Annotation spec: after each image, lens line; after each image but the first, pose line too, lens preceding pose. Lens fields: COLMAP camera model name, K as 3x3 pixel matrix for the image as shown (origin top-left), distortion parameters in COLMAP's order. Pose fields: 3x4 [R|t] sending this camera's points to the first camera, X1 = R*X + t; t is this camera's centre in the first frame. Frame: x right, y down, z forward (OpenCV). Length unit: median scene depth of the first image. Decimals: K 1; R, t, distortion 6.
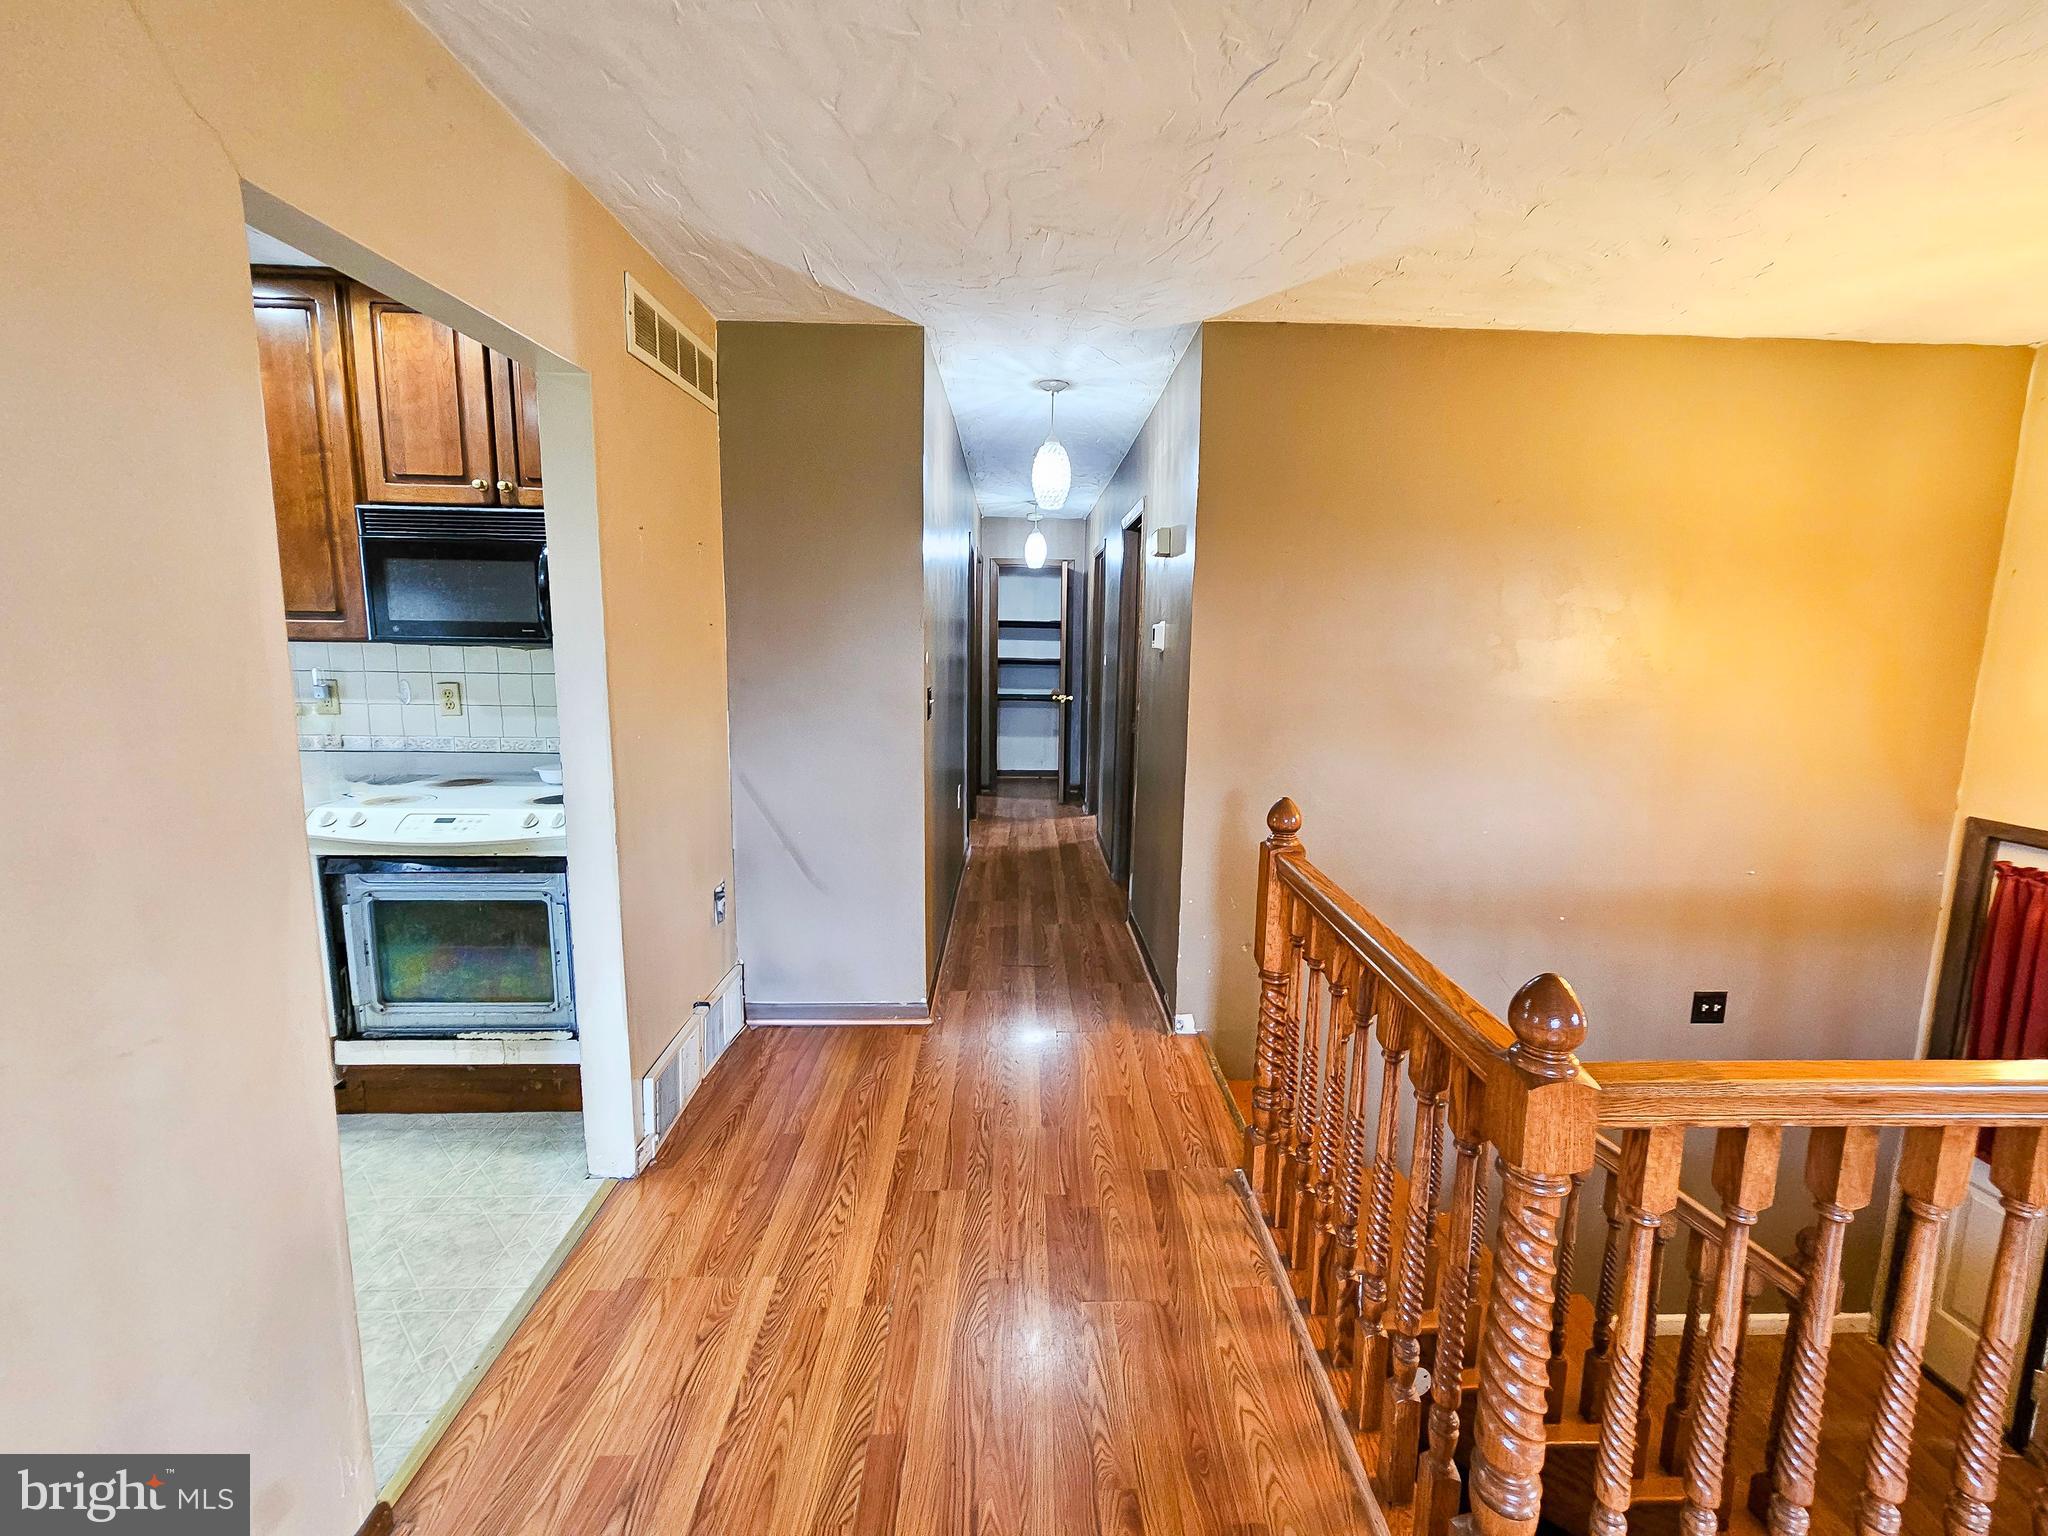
lens RADIAL K [[866.2, 0, 1044.0], [0, 866.2, 758.0], [0, 0, 1]] dist [0.006749, 0.000897]
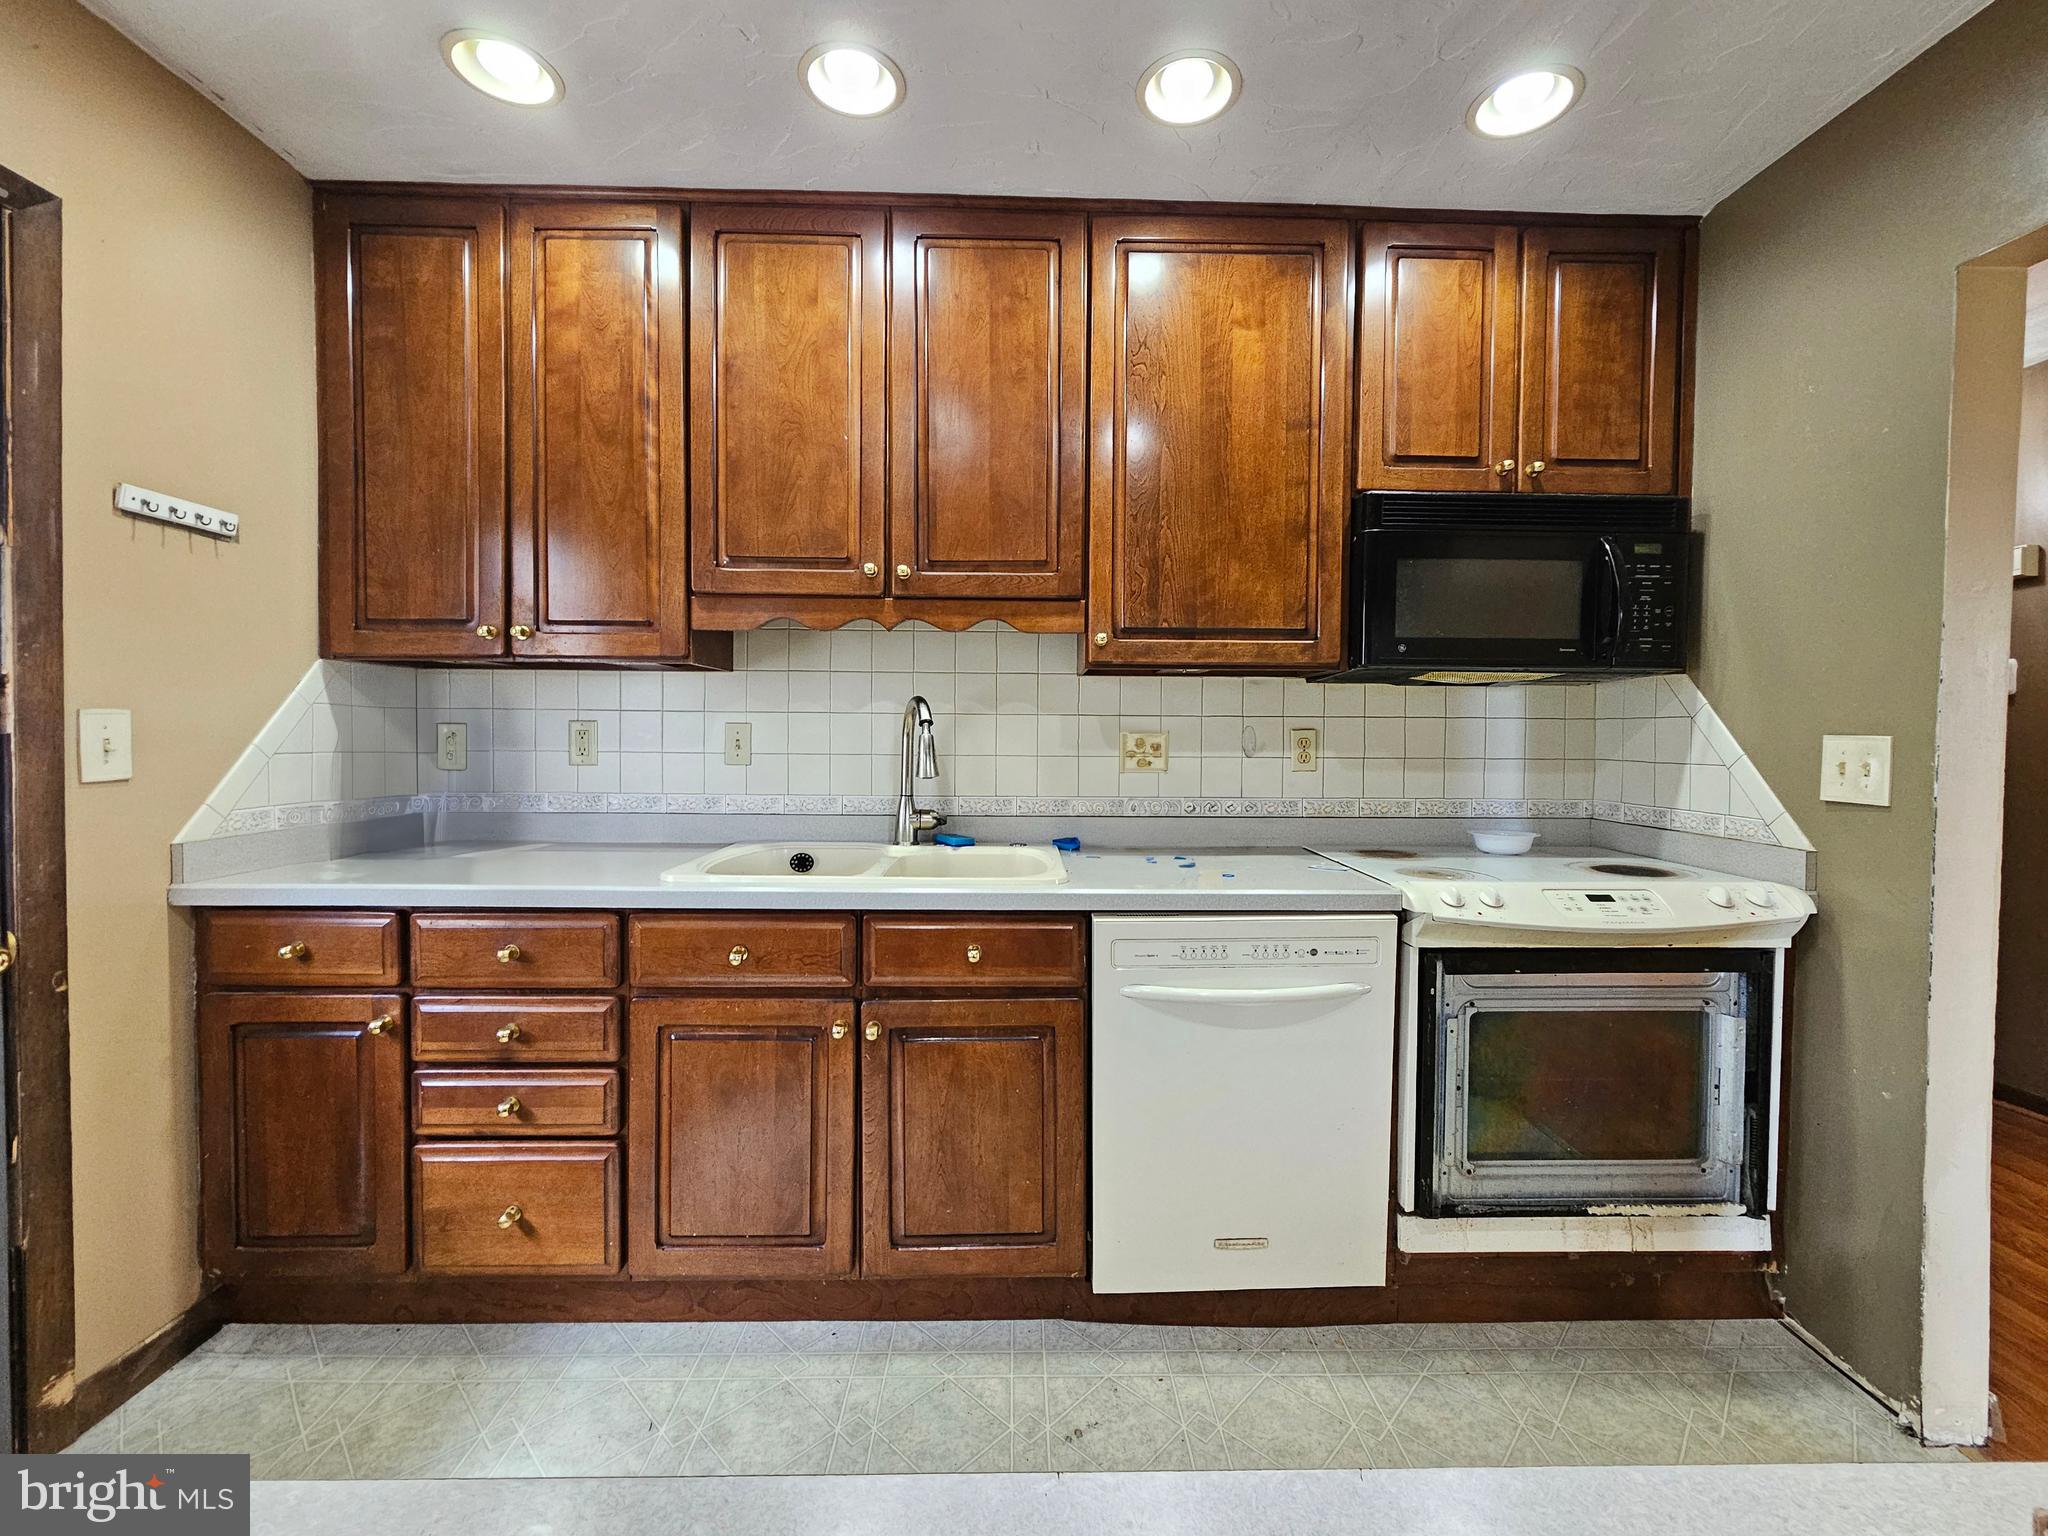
lens RADIAL K [[893.9, 0, 958.3], [0, 893.9, 764.0], [0, 0, 1]] dist [-0.000125, 0.000078]
pose [[0.999891, -0.006063, -0.013494, -1.036436], [0.004456, 0.993224, -0.116128, 0.038670], [0.014106, 0.116056, 0.993143, 0.208091]]
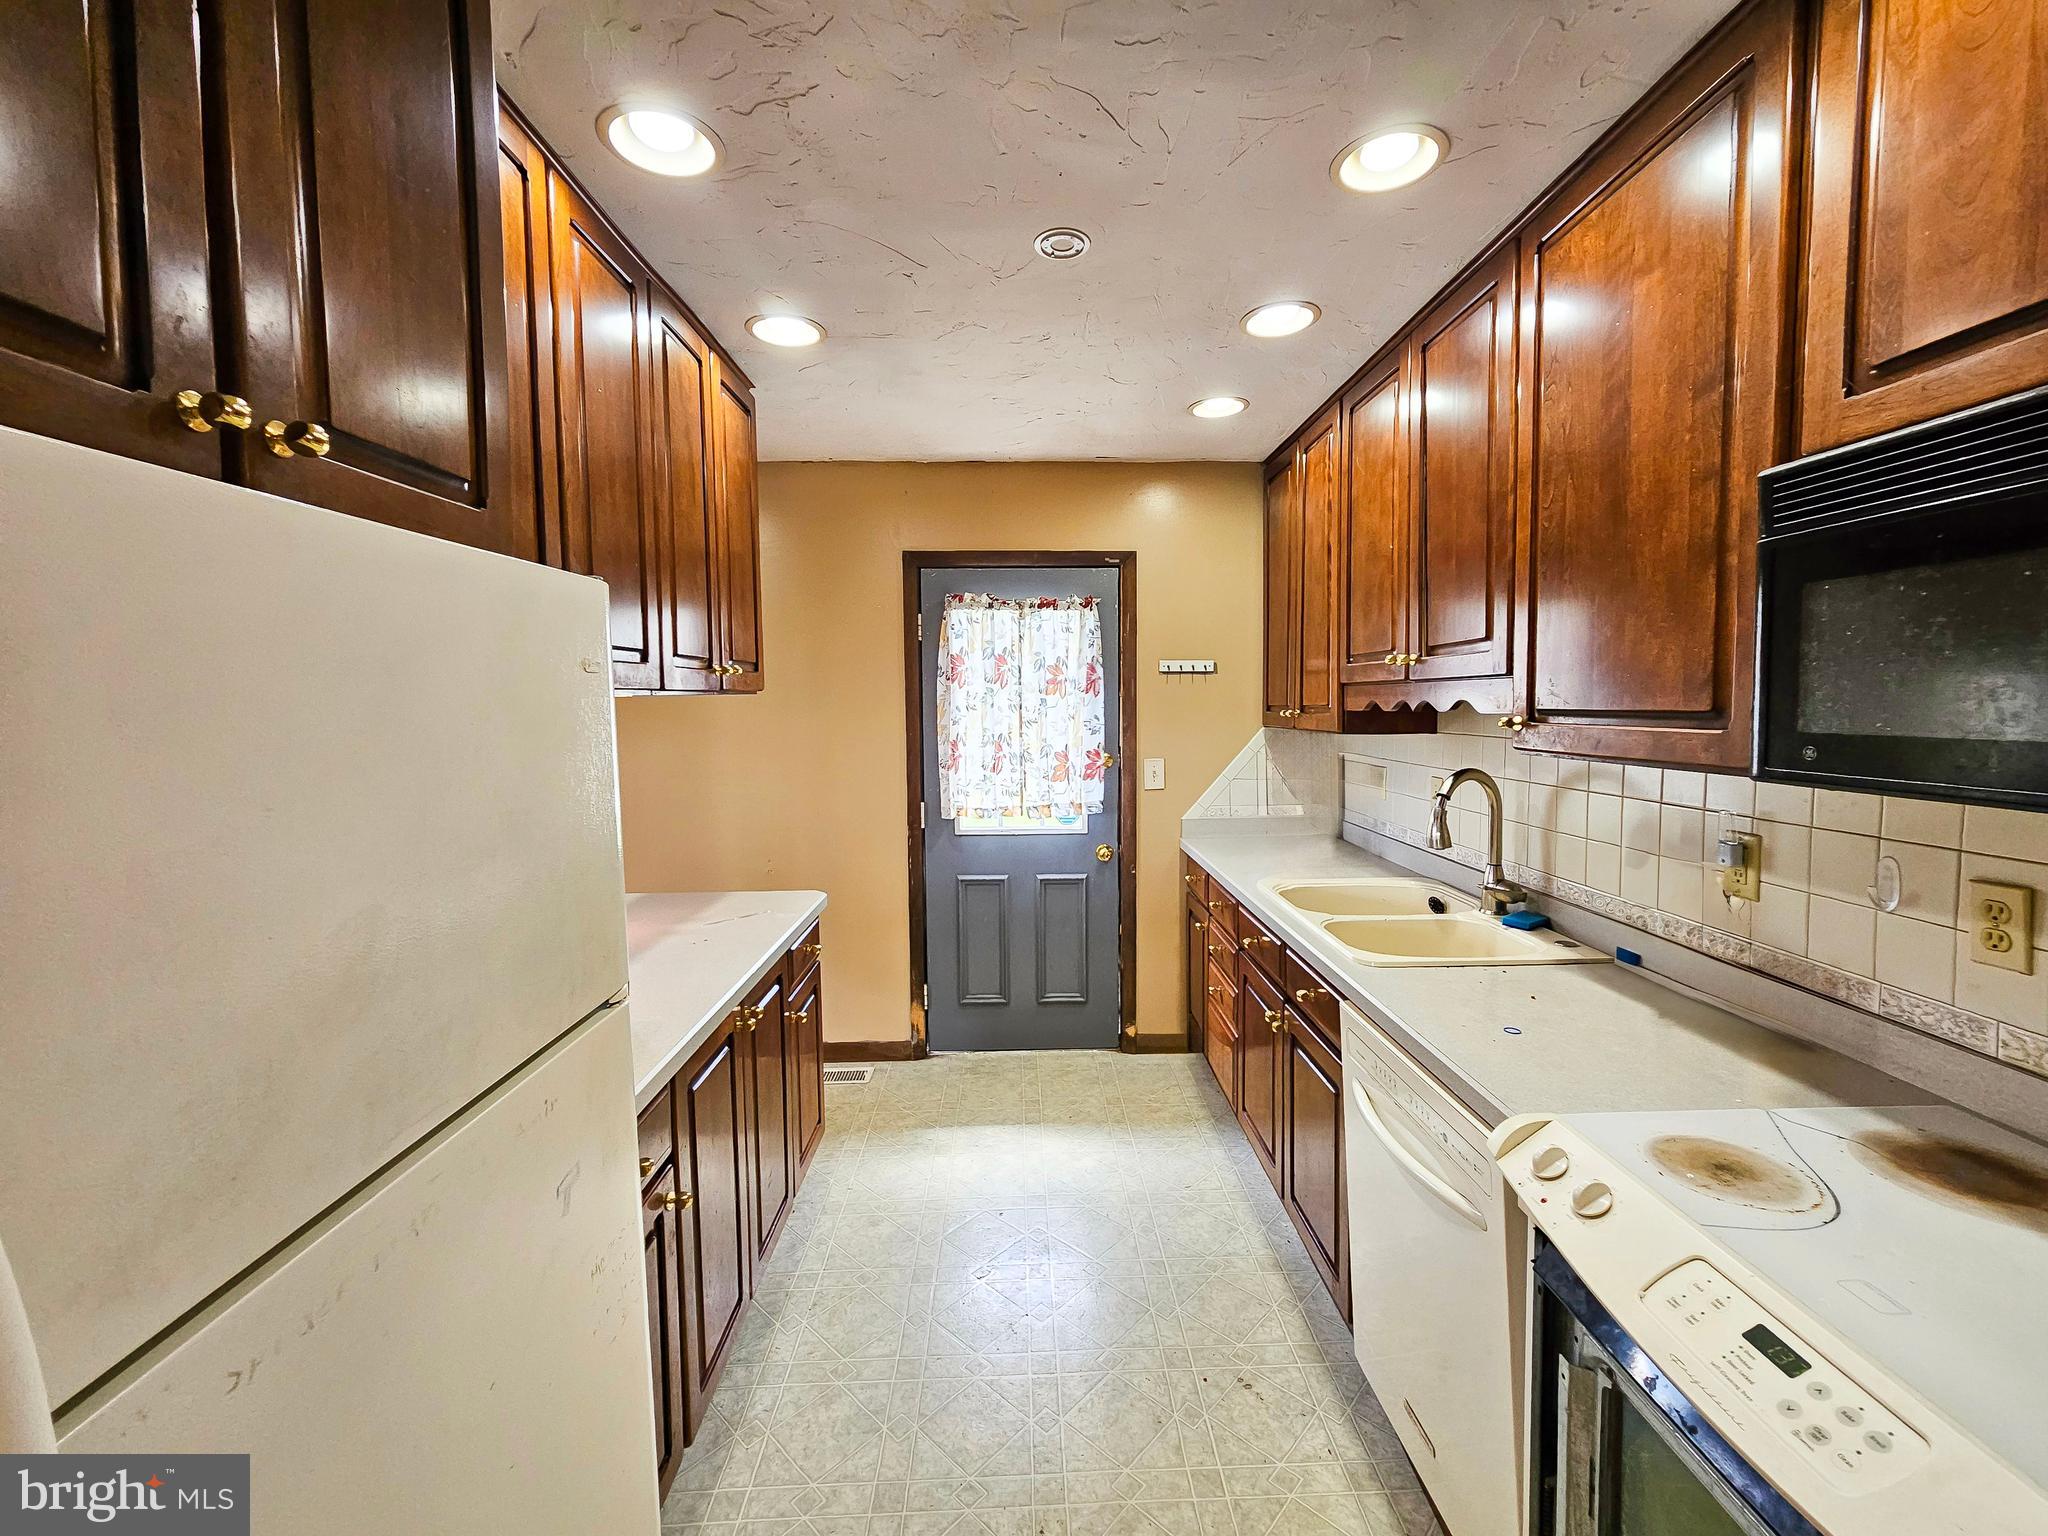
lens RADIAL K [[840.4, 0, 1033.0], [0, 840.4, 748.3], [0, 0, 1]] dist [-0.002318, -0.000159]
pose [[-0.016063, 0.041037, -0.999028, -0.323510], [-0.130890, 0.990473, 0.042791, -0.110946], [0.991267, 0.131450, -0.010539, 0.596386]]
